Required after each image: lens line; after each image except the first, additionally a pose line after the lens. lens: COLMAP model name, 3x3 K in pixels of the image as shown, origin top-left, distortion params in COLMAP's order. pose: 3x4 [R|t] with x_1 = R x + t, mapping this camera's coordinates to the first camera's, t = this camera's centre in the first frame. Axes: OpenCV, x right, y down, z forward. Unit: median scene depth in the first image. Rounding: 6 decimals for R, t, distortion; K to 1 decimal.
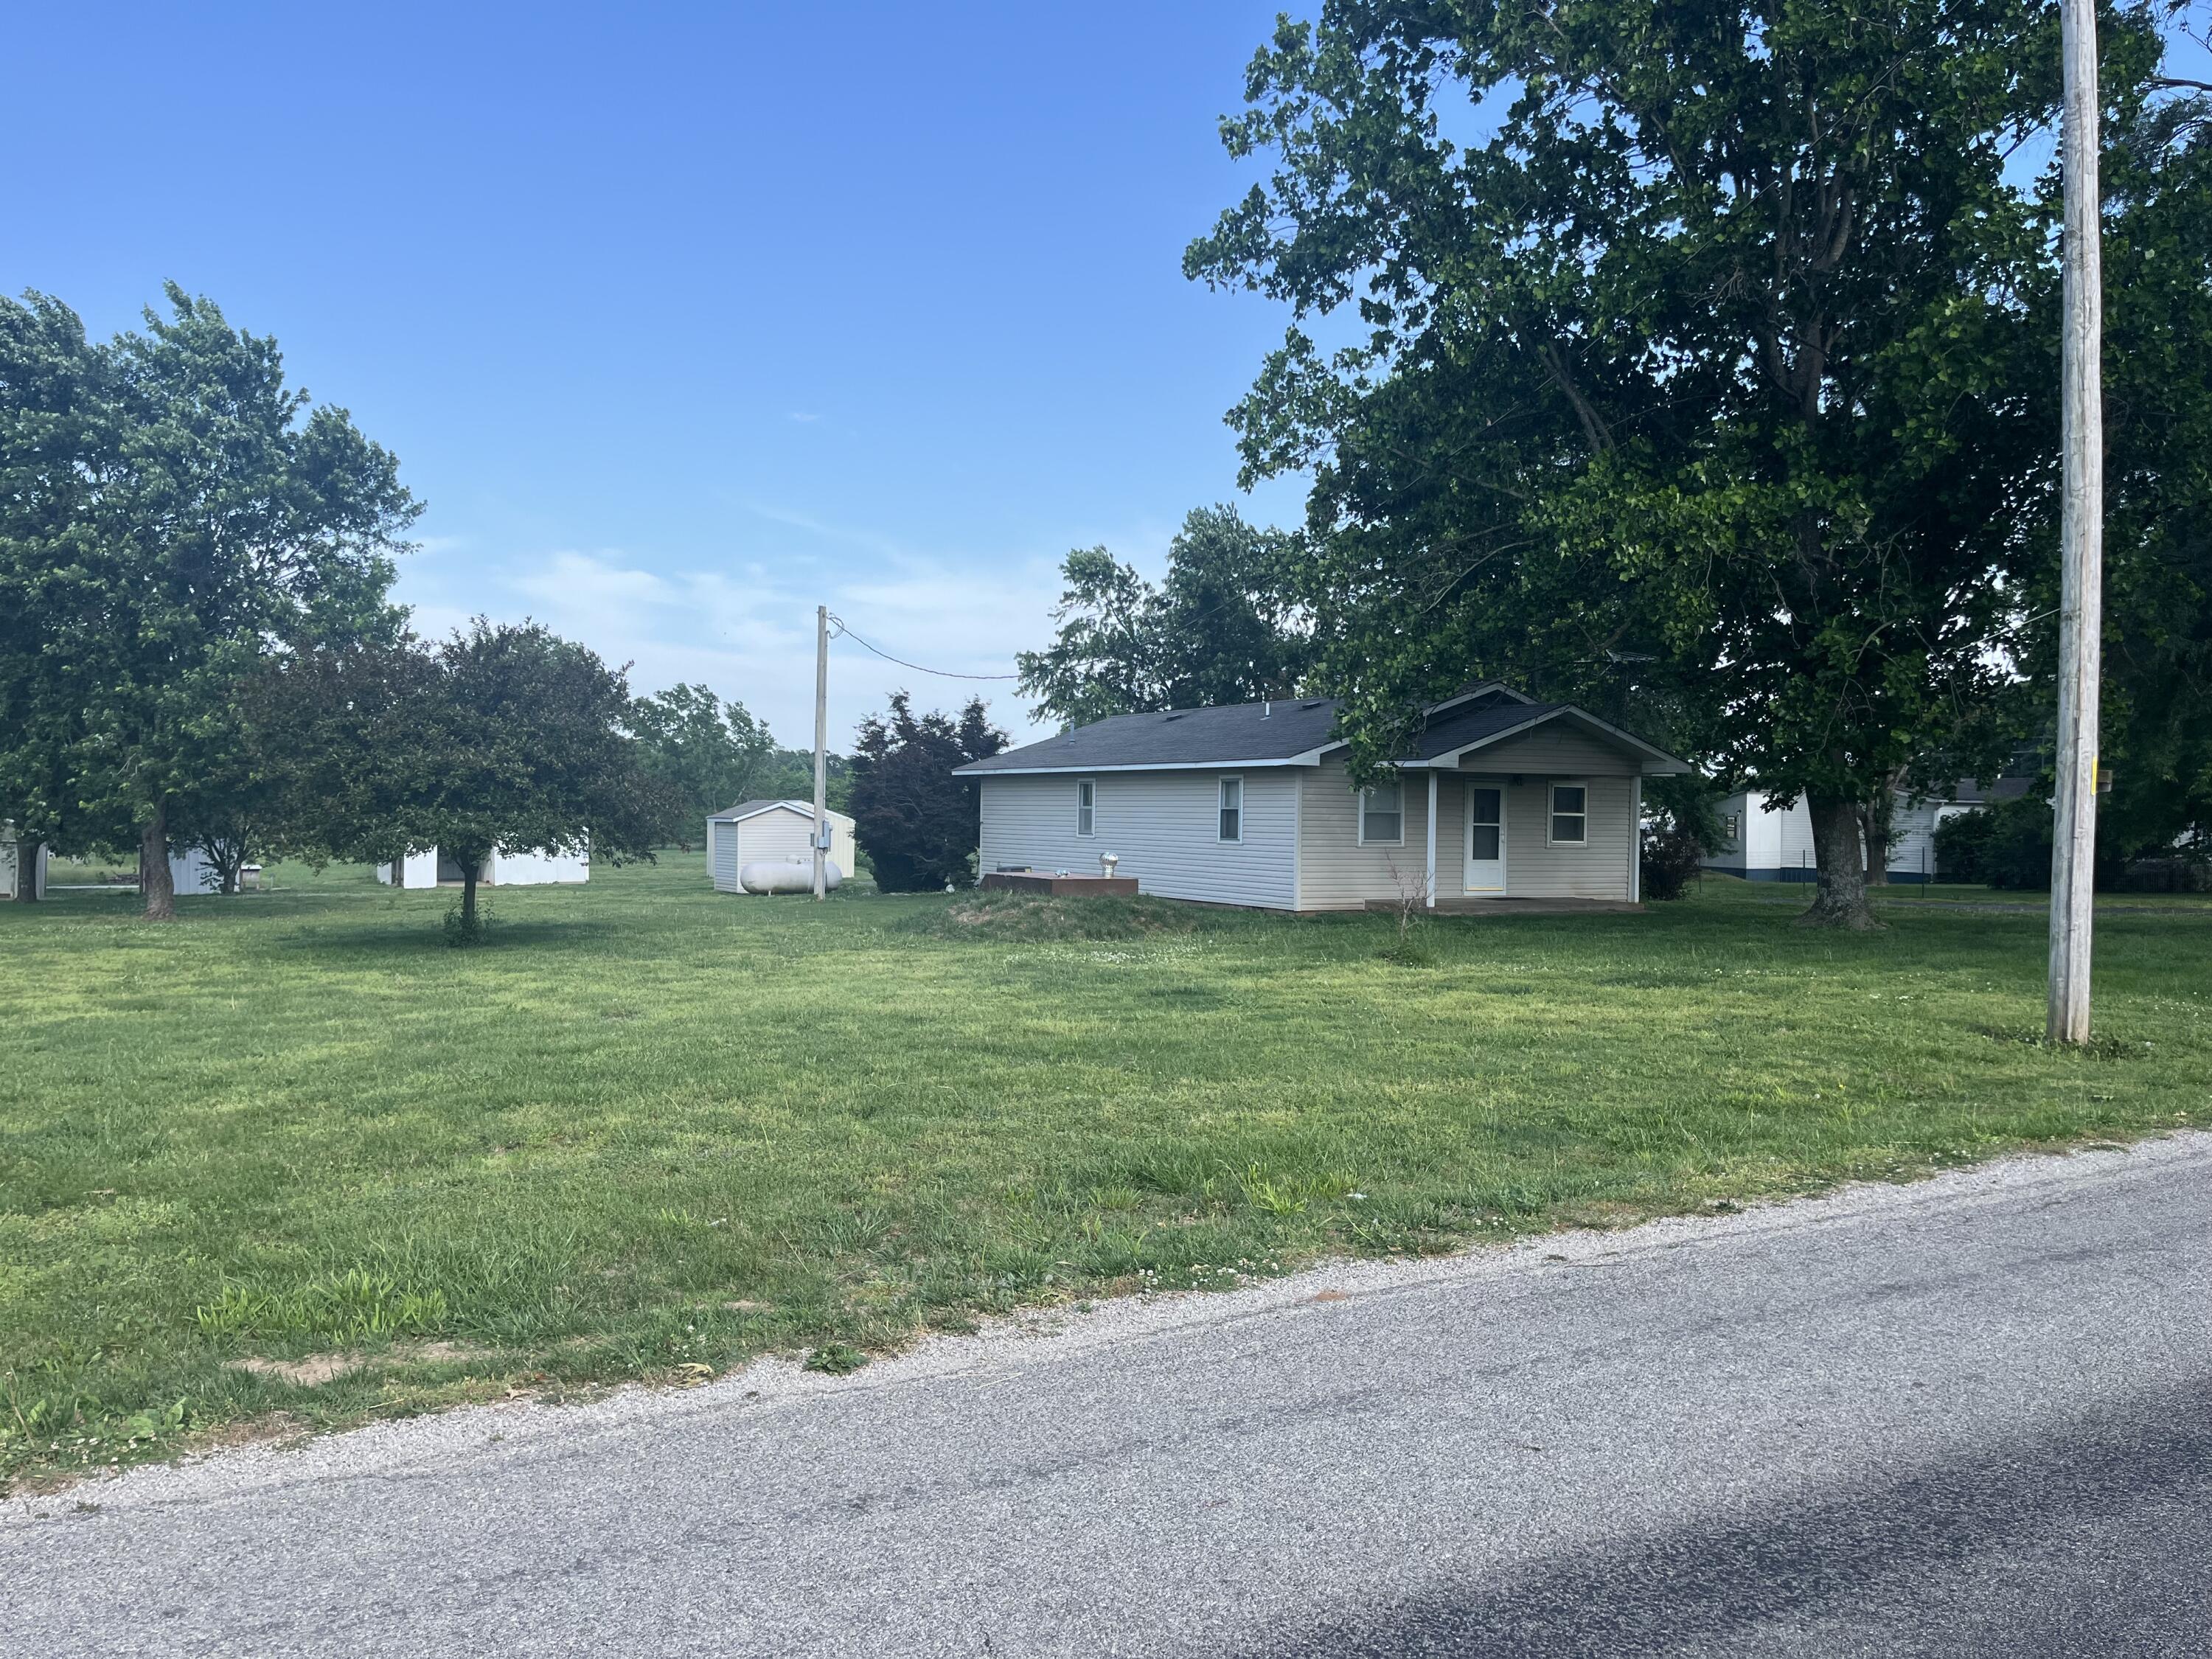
lens RADIAL K [[1700.2, 0, 1106.0], [0, 1700.2, 829.5], [0, 0, 1]] dist [-0.004664, -0.038797]
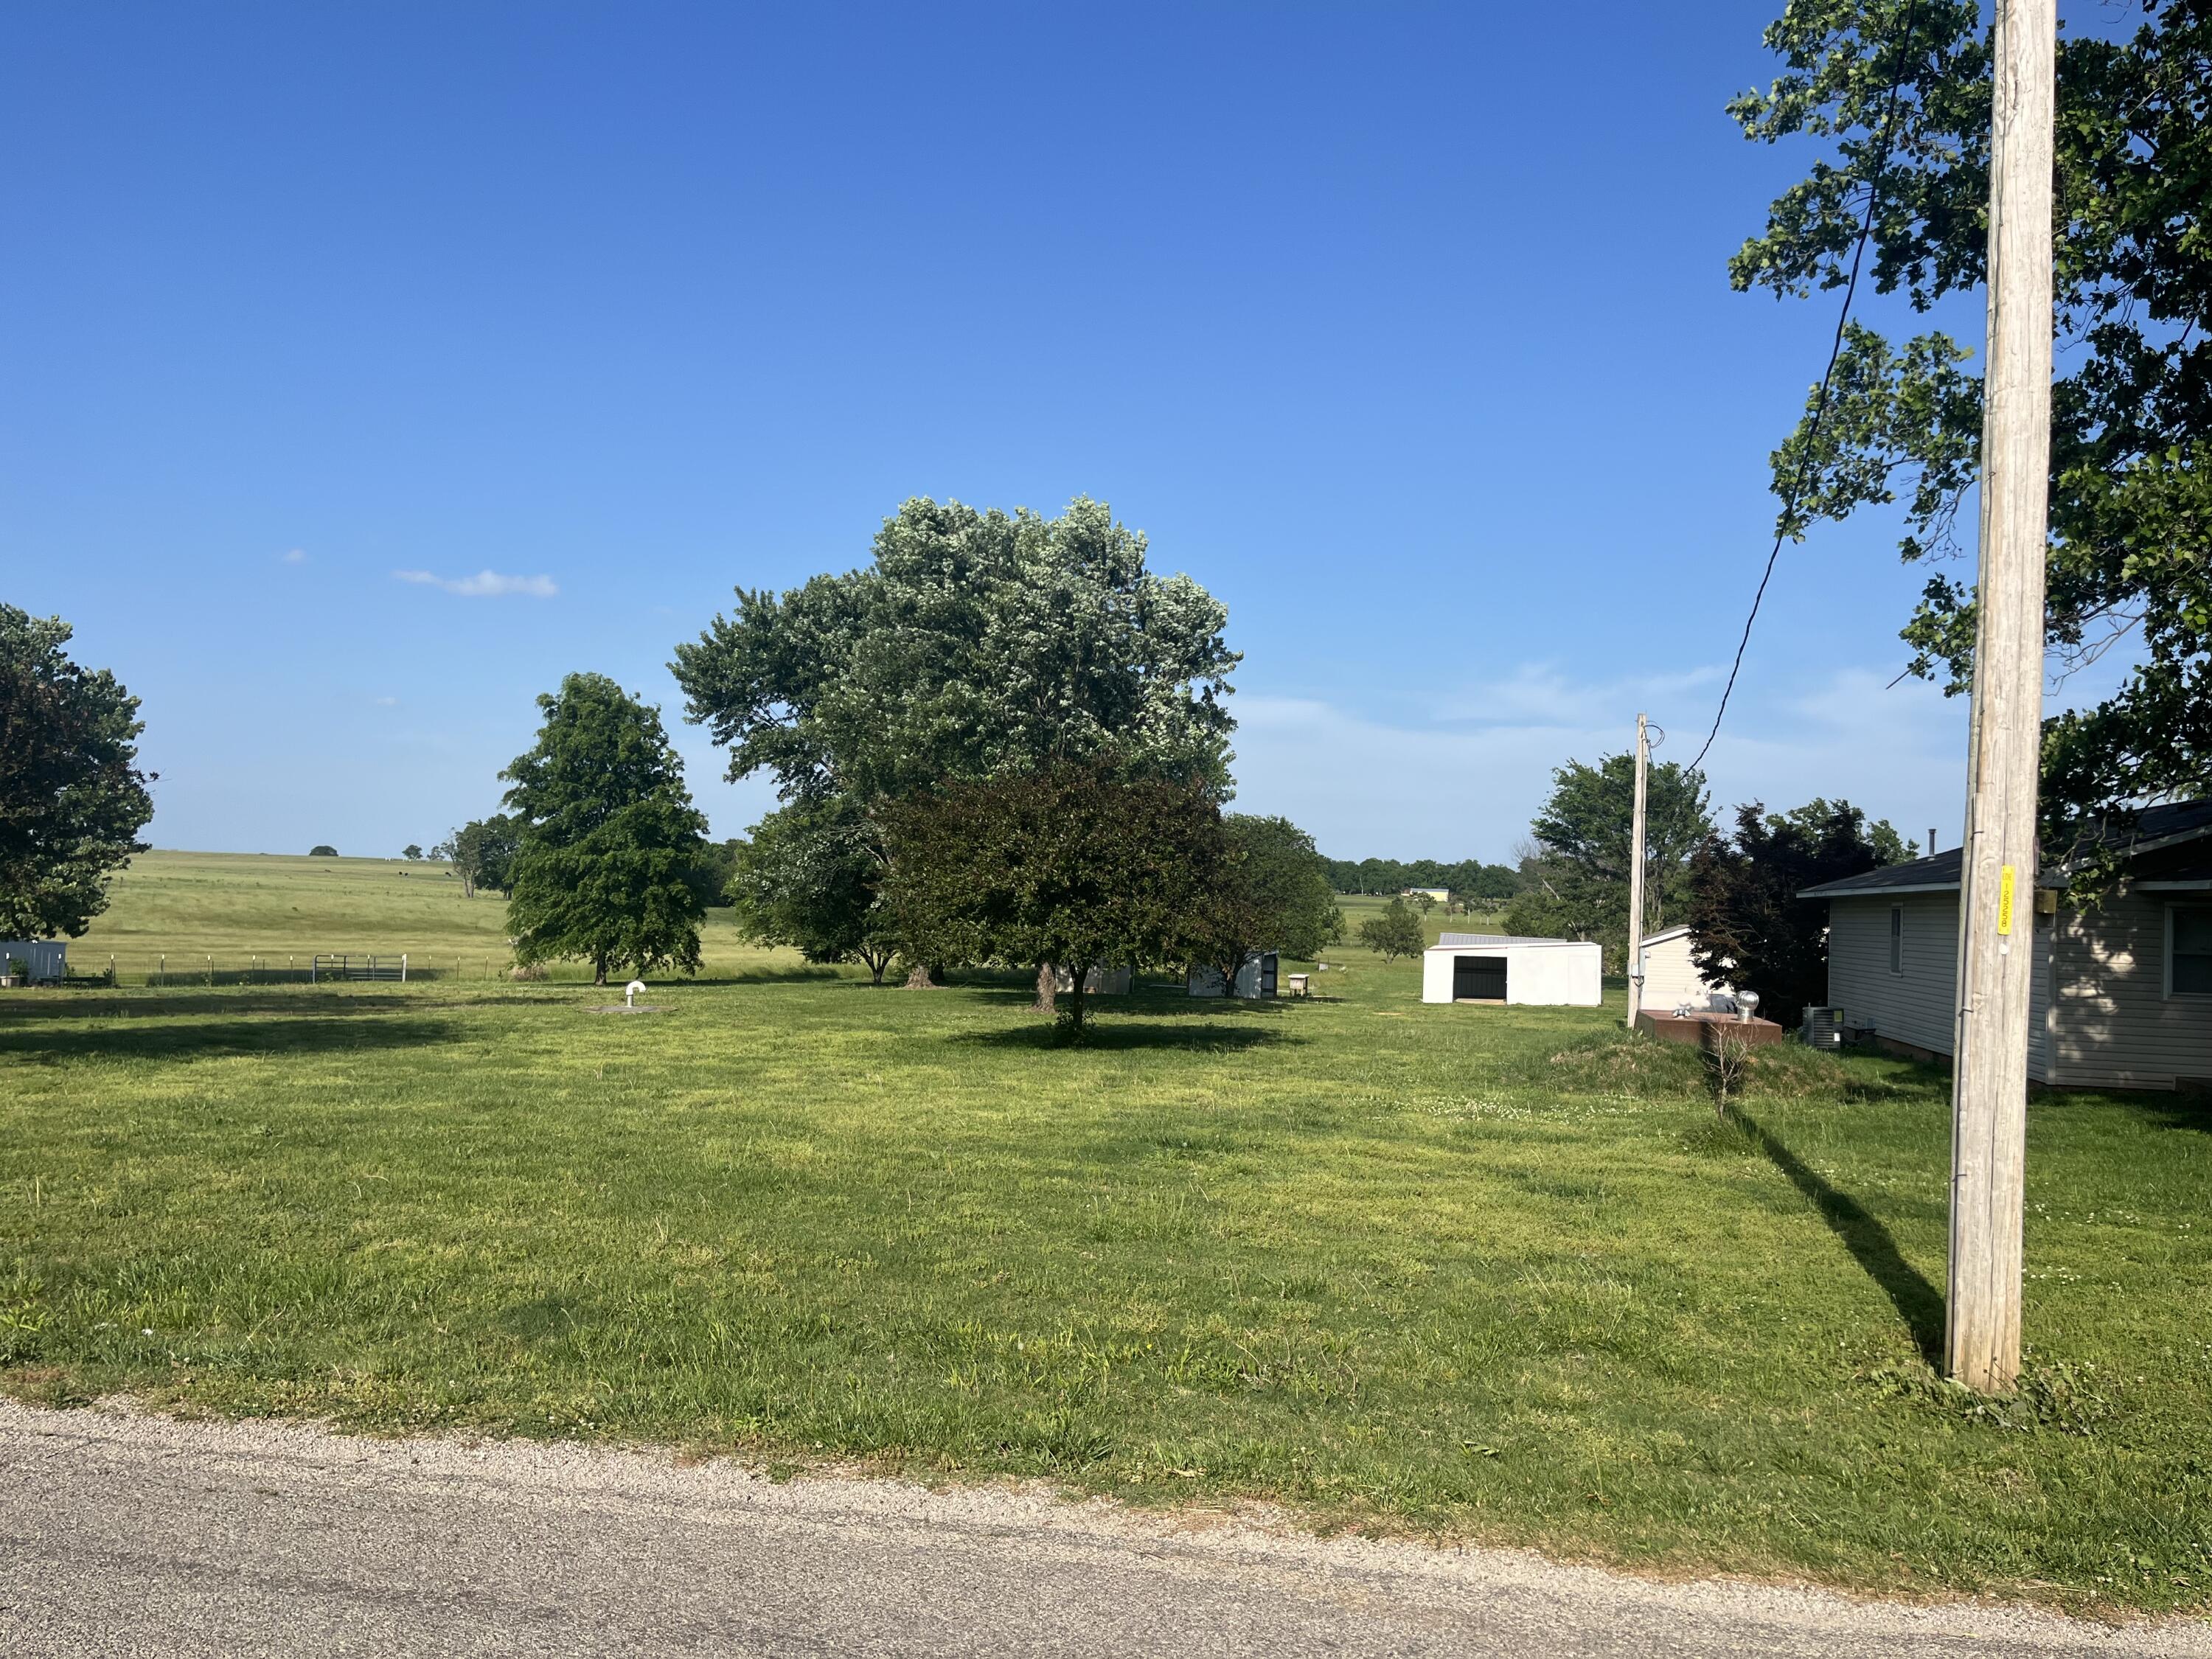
lens RADIAL K [[1683.6, 0, 1074.6], [0, 1683.6, 856.9], [0, 0, 1]] dist [0.056905, -0.091892]
pose [[0.753201, -0.005396, -0.657768, 0.136886], [-0.030883, 0.998574, -0.043556, -0.002536], [0.657065, 0.053120, 0.751960, 0.073879]]
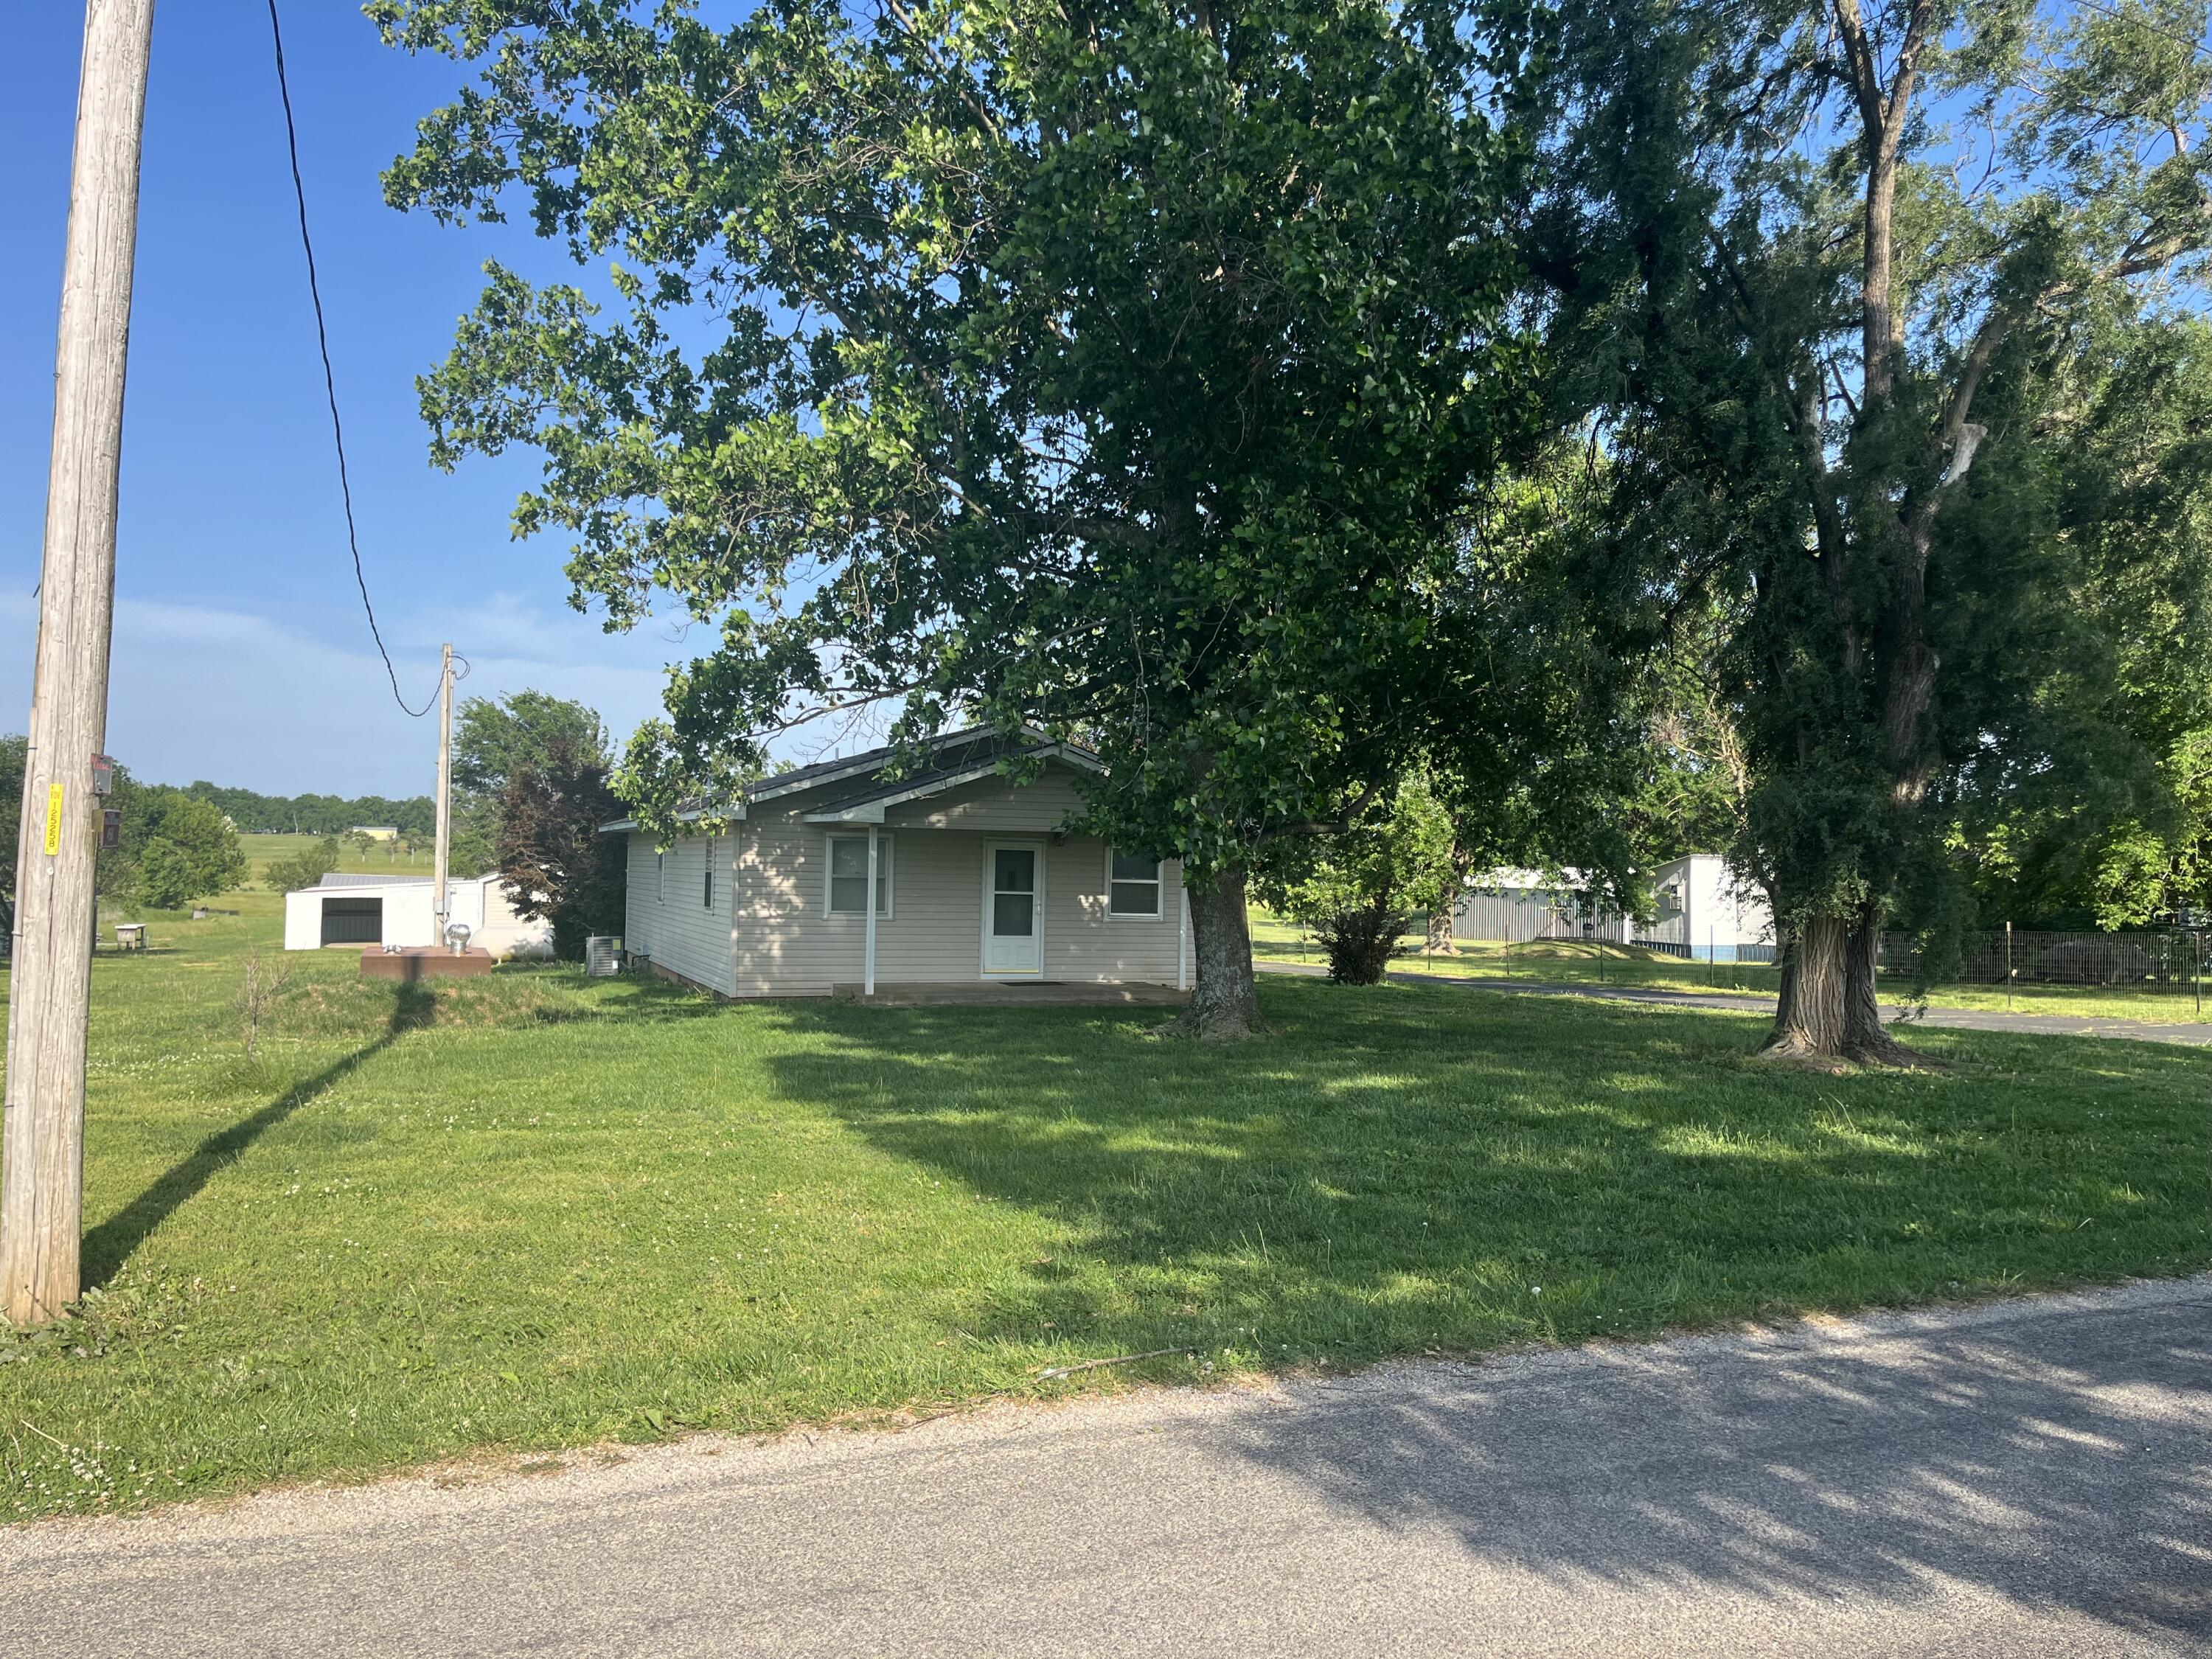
lens RADIAL K [[1697.5, 0, 1098.9], [0, 1697.5, 857.0], [0, 0, 1]] dist [0.031980, -0.007465]
pose [[0.993720, 0.006394, -0.111709, 0.185367], [-0.008605, 0.999776, -0.019318, -0.002504], [0.111561, 0.020158, 0.993553, 0.096032]]
